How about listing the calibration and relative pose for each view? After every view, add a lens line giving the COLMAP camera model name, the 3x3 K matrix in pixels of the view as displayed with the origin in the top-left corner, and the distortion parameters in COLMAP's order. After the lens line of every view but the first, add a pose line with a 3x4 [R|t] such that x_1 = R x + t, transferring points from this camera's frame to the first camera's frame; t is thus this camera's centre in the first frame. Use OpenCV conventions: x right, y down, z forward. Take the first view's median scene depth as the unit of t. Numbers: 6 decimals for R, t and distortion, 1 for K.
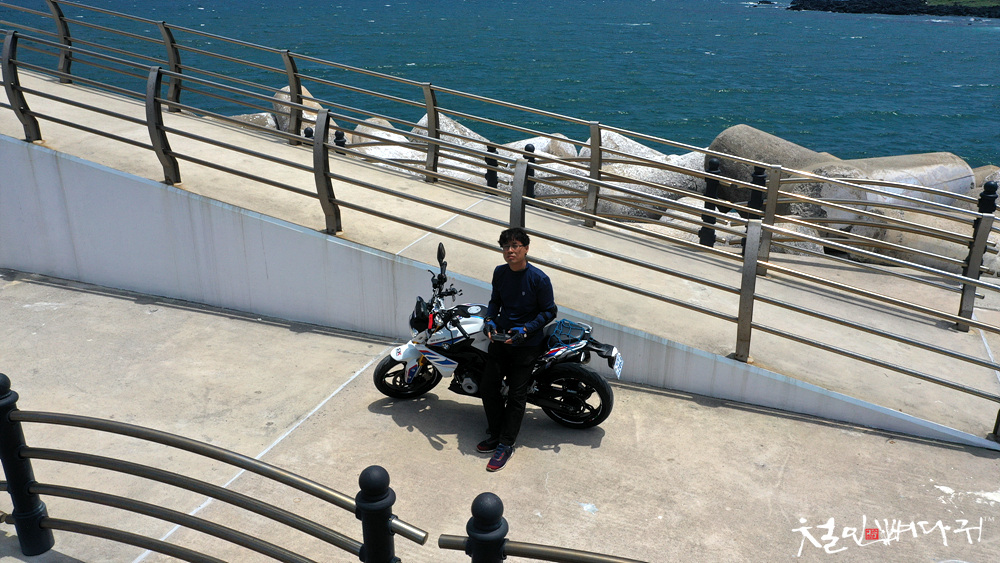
lens RADIAL K [[832.4, 0, 500.0], [0, 832.4, 281.5], [0, 0, 1]] dist [0.000711, 0.000308]
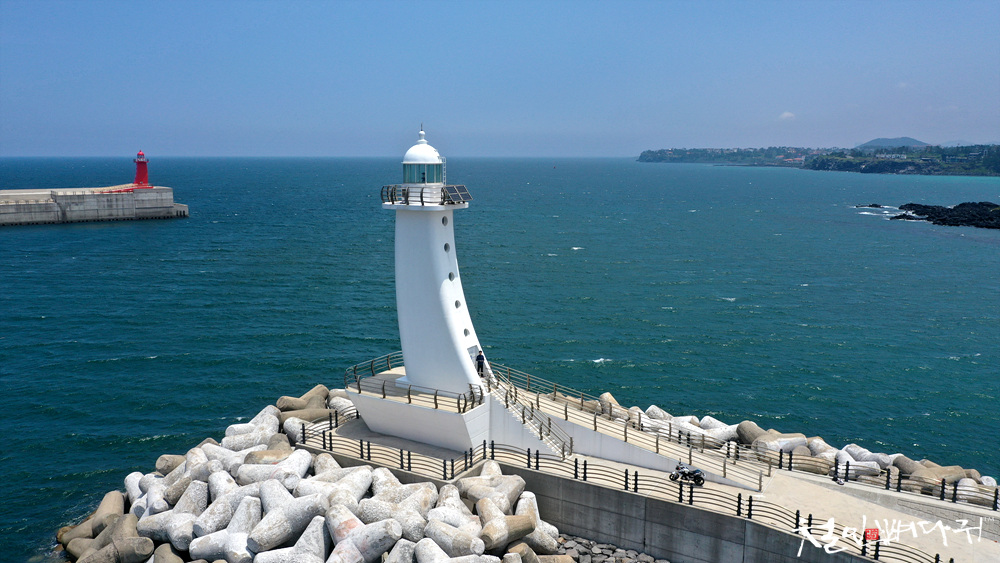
lens RADIAL K [[832.4, 0, 500.0], [0, 832.4, 281.5], [0, 0, 1]] dist [0.000711, 0.000308]
pose [[0.990685, 0.021765, -0.134426, -0.626883], [-0.049042, 0.977931, -0.203092, 0.001674], [0.127039, 0.207792, 0.969888, -6.004383]]
